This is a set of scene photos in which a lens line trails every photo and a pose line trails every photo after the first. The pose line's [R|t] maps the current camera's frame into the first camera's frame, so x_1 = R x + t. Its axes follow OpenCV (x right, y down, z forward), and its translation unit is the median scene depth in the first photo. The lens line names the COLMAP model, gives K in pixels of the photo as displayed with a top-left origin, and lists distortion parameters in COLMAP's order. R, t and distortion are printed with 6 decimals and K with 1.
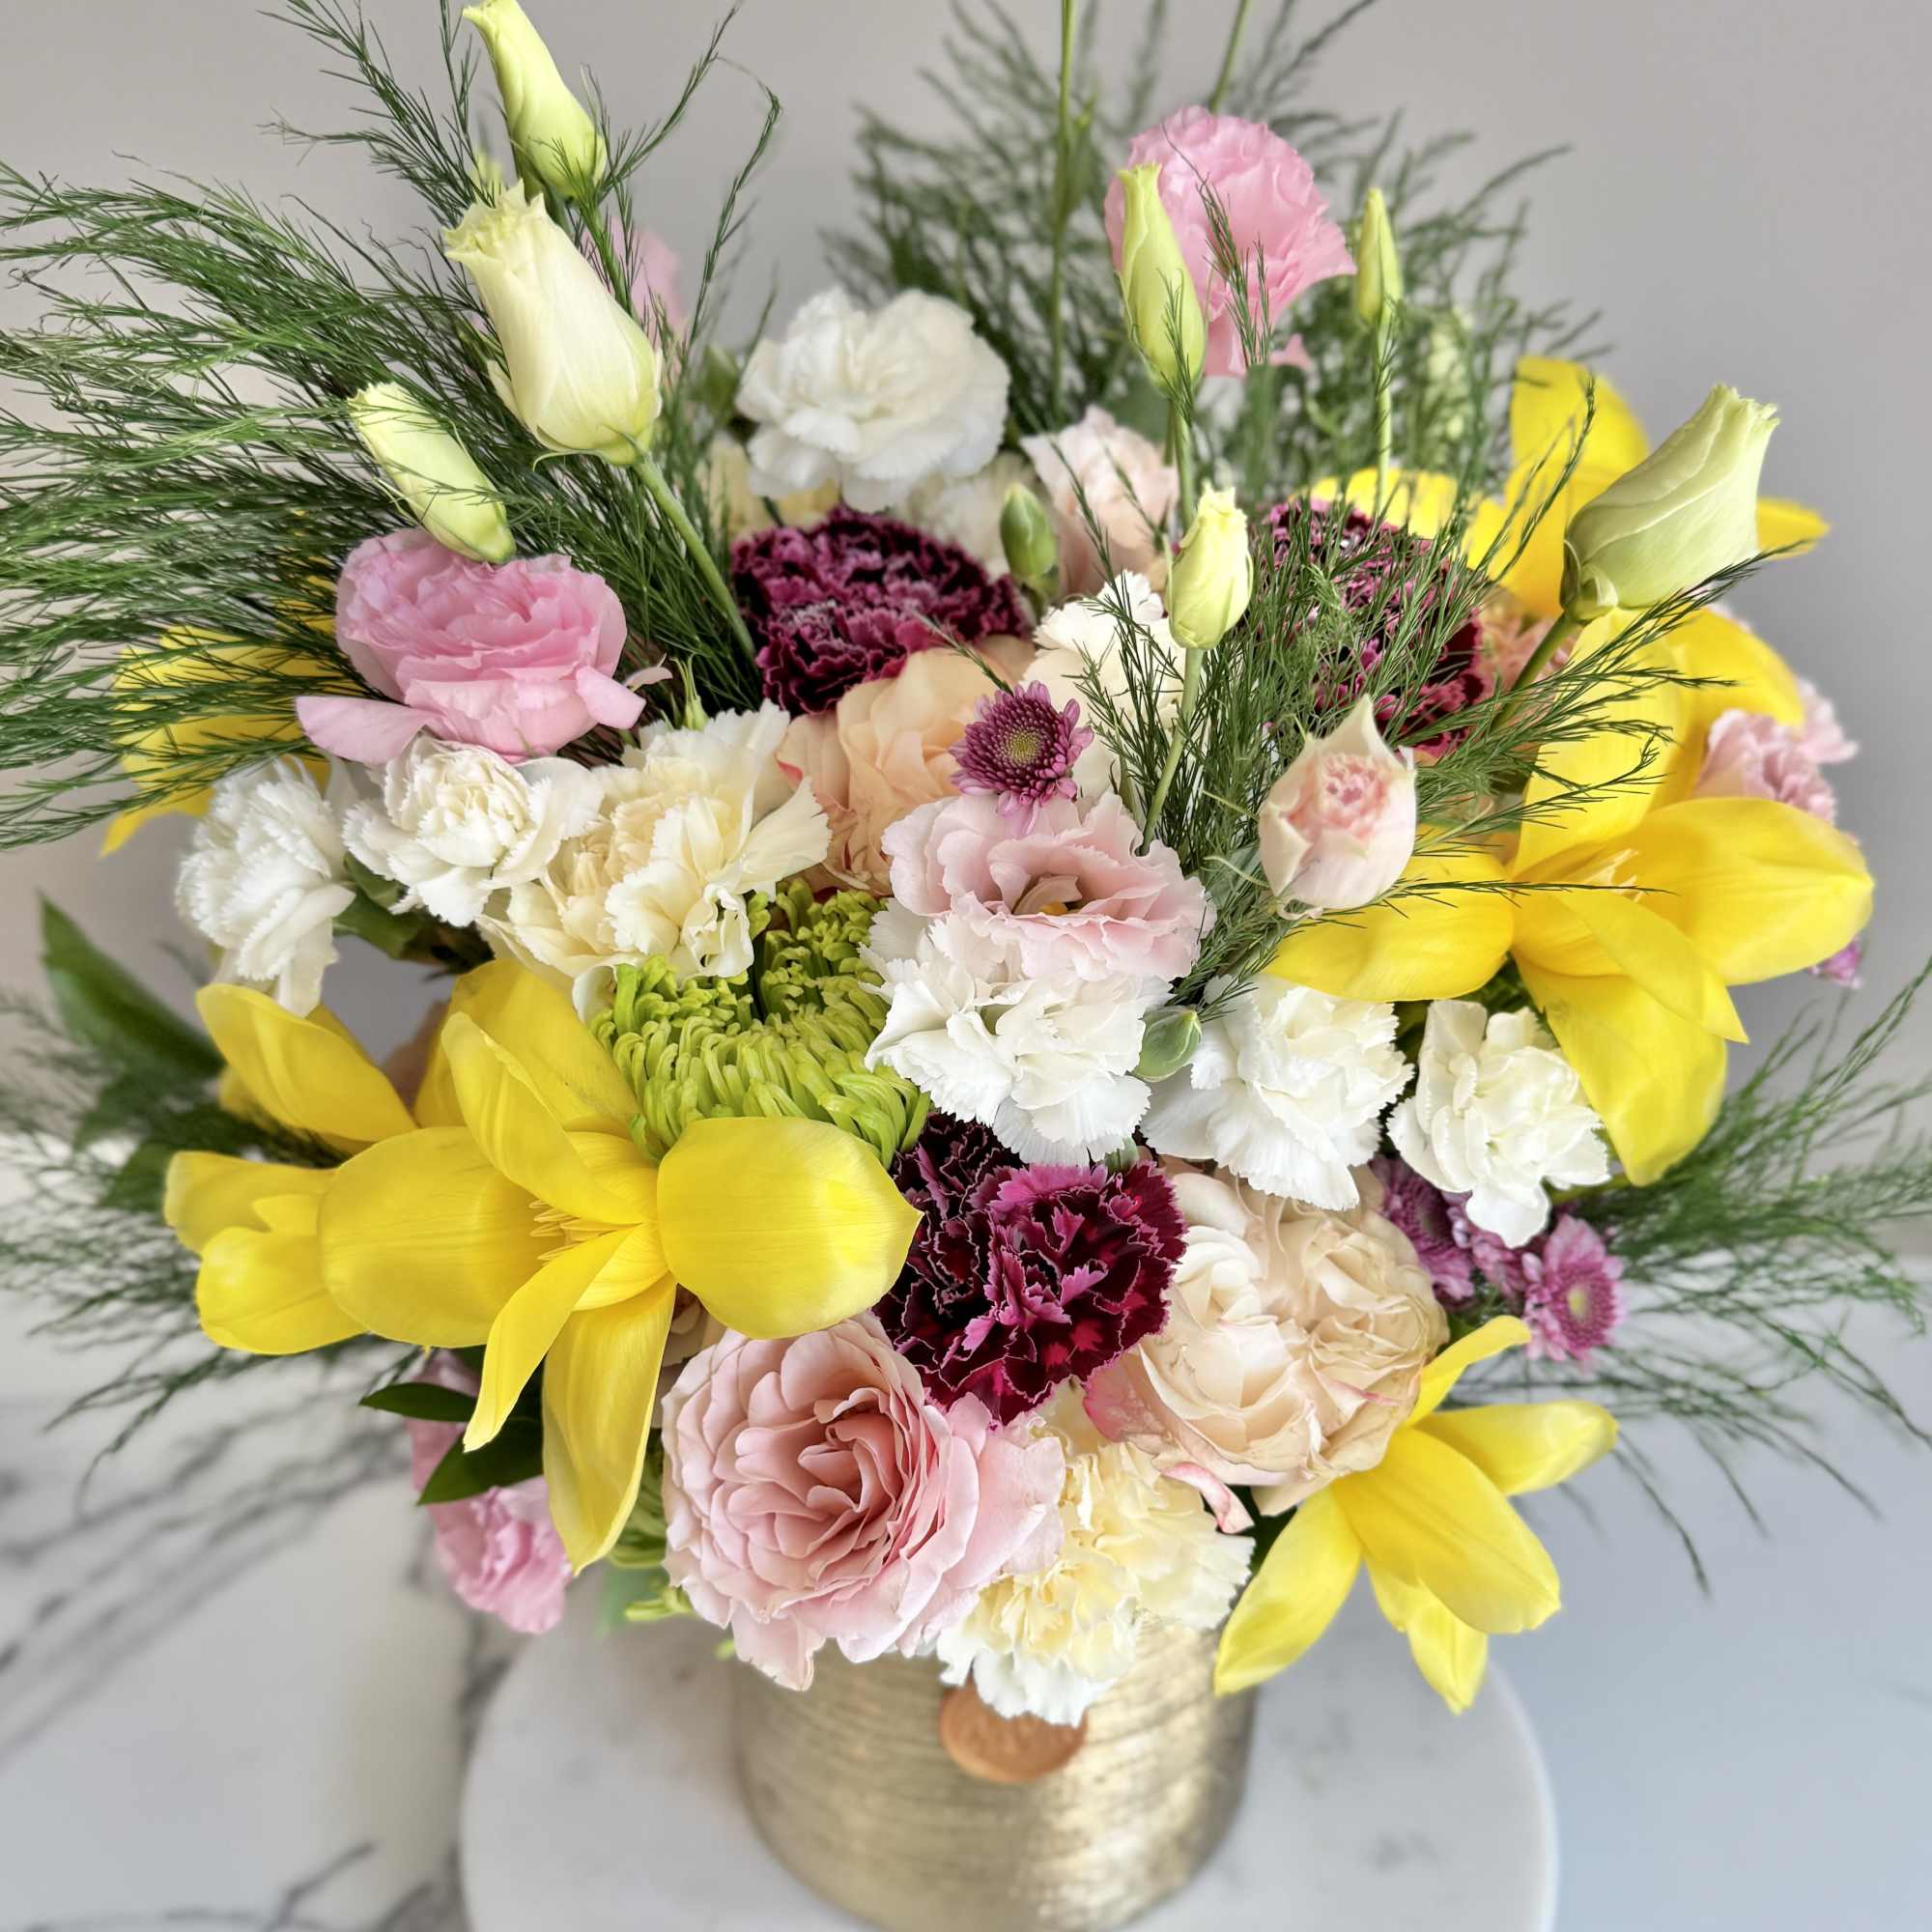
lens RADIAL K [[1809.4, 0, 966.0], [0, 1809.4, 966.0], [0, 0, 1]] dist [0.102778, -0.215566]
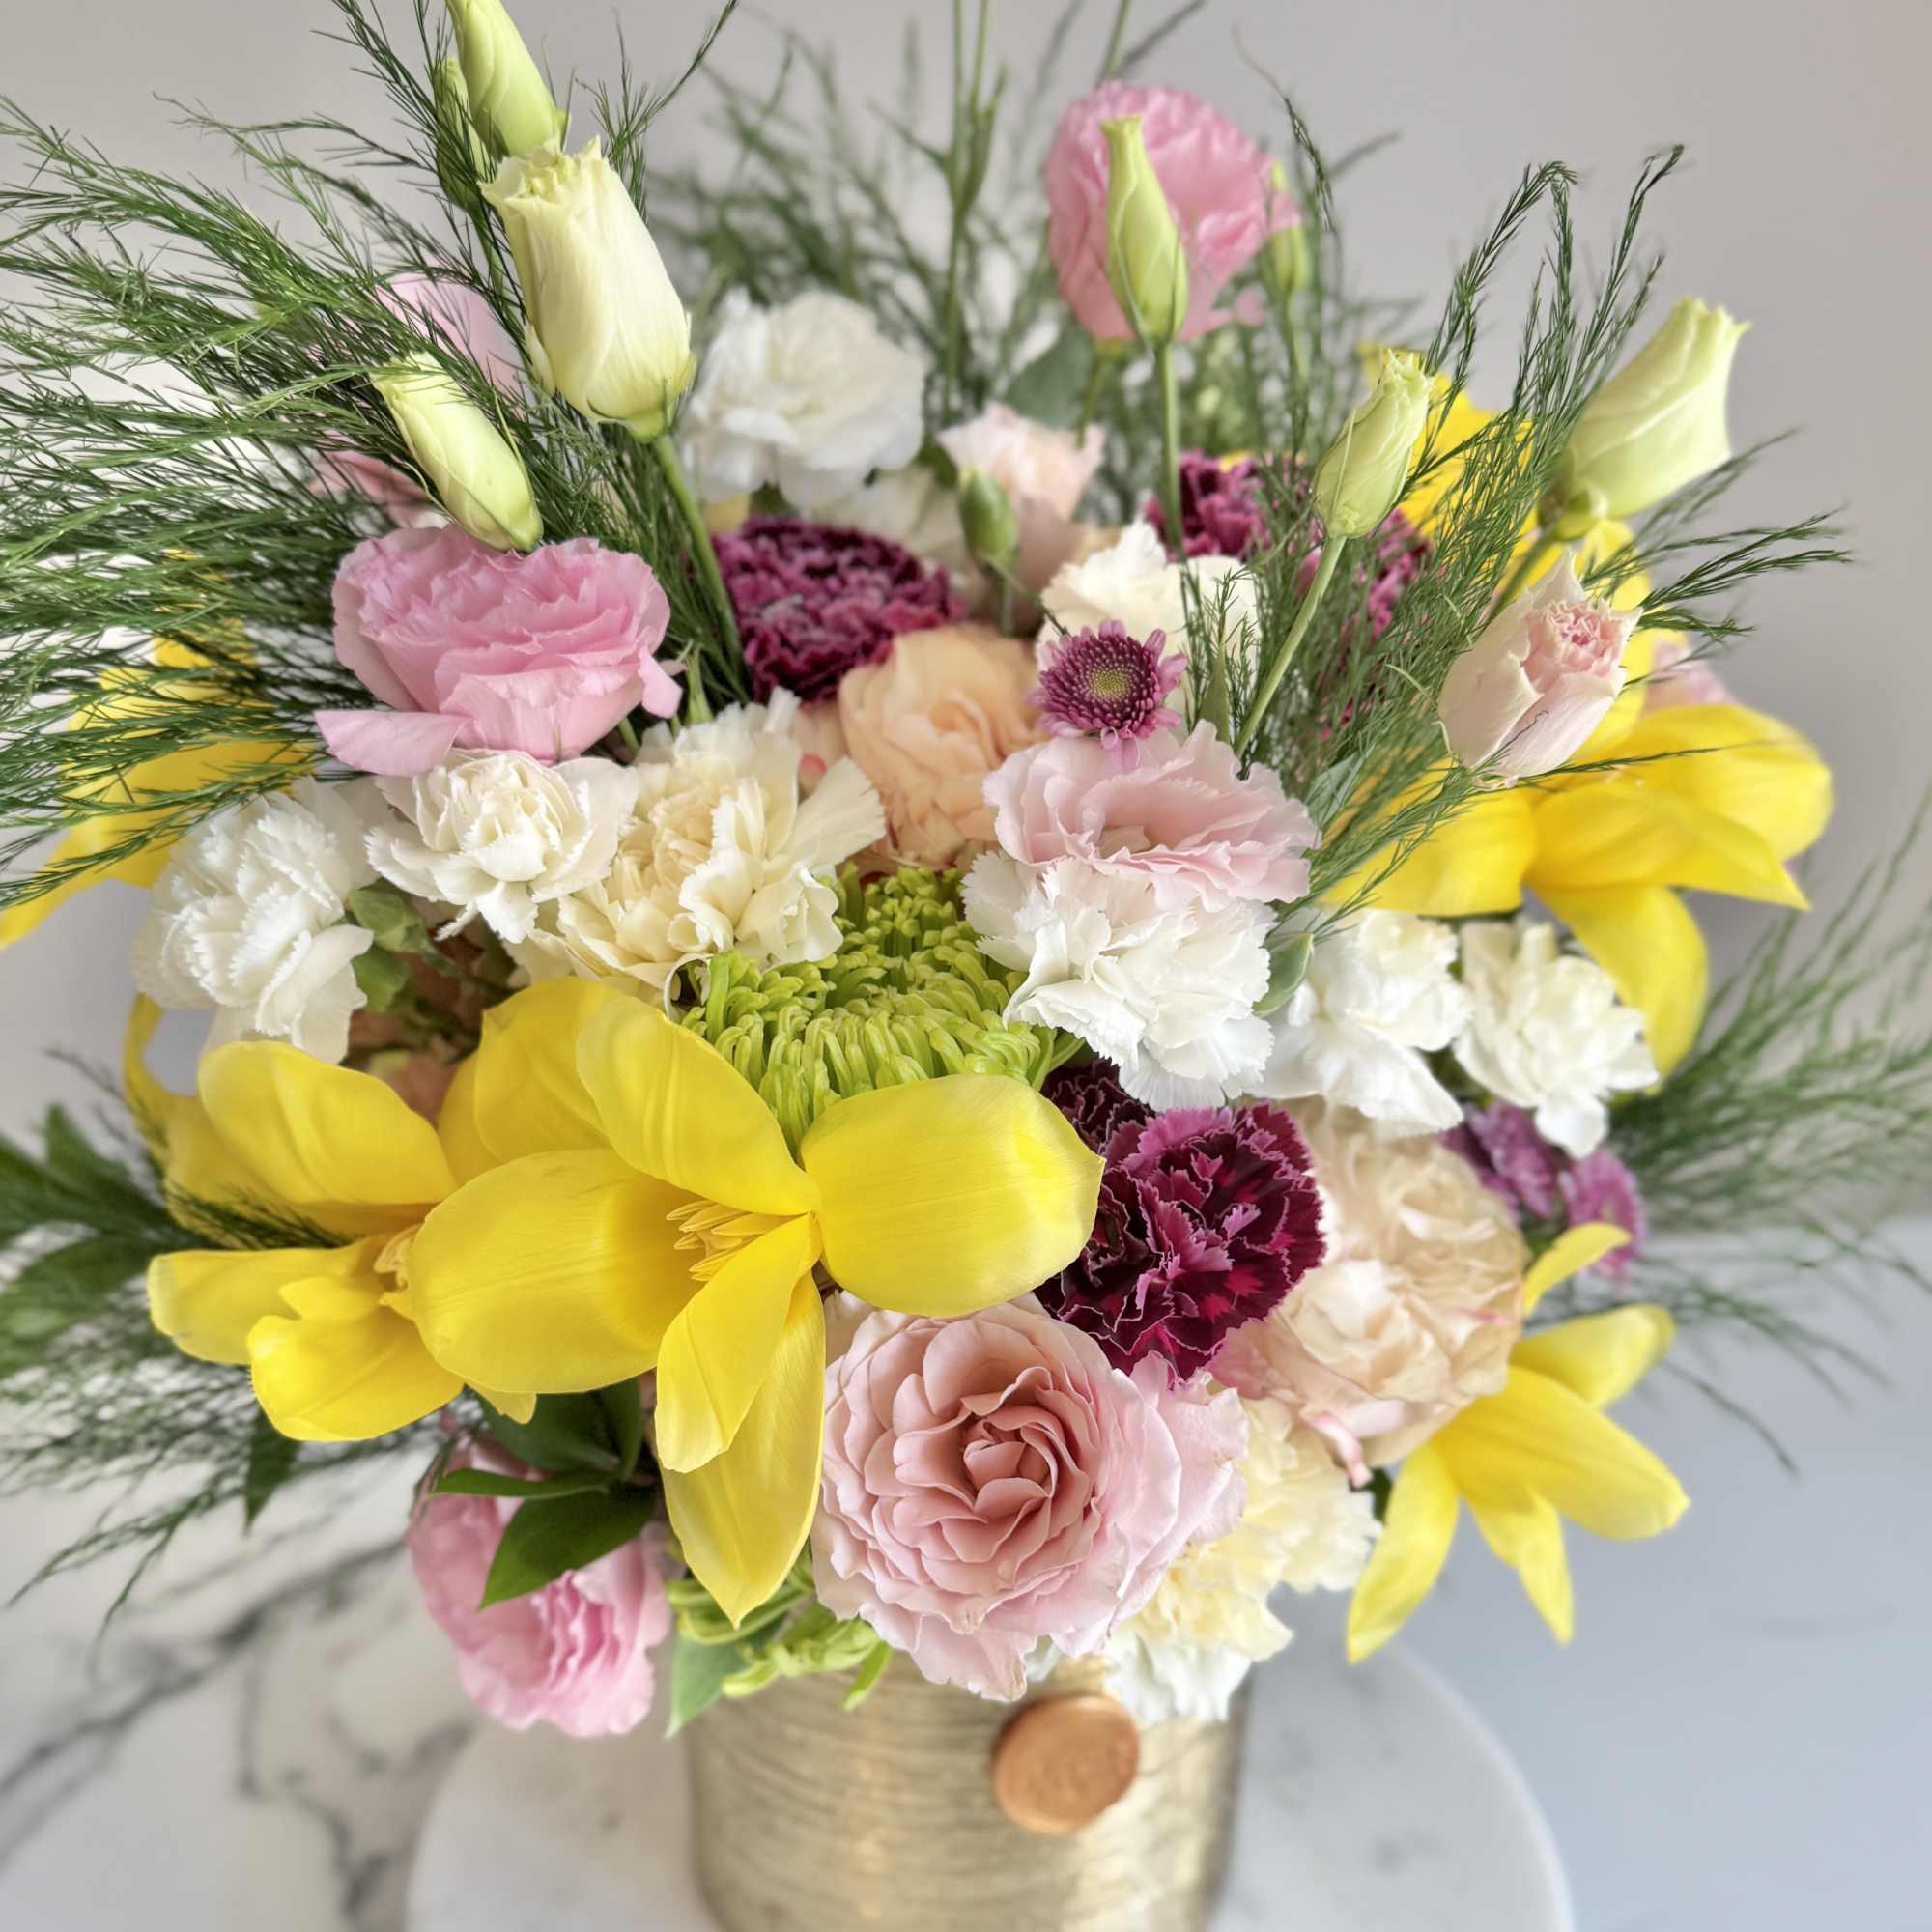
lens RADIAL K [[1838.5, 0, 808.4], [0, 1838.5, 1007.4], [0, 0, 1]] dist [0.115022, -0.242577]
pose [[0.979425, -0.112083, 0.167823, -0.296665], [0.123238, 0.990706, -0.057567, 0.084102], [-0.159811, 0.077065, 0.984135, 0.056744]]
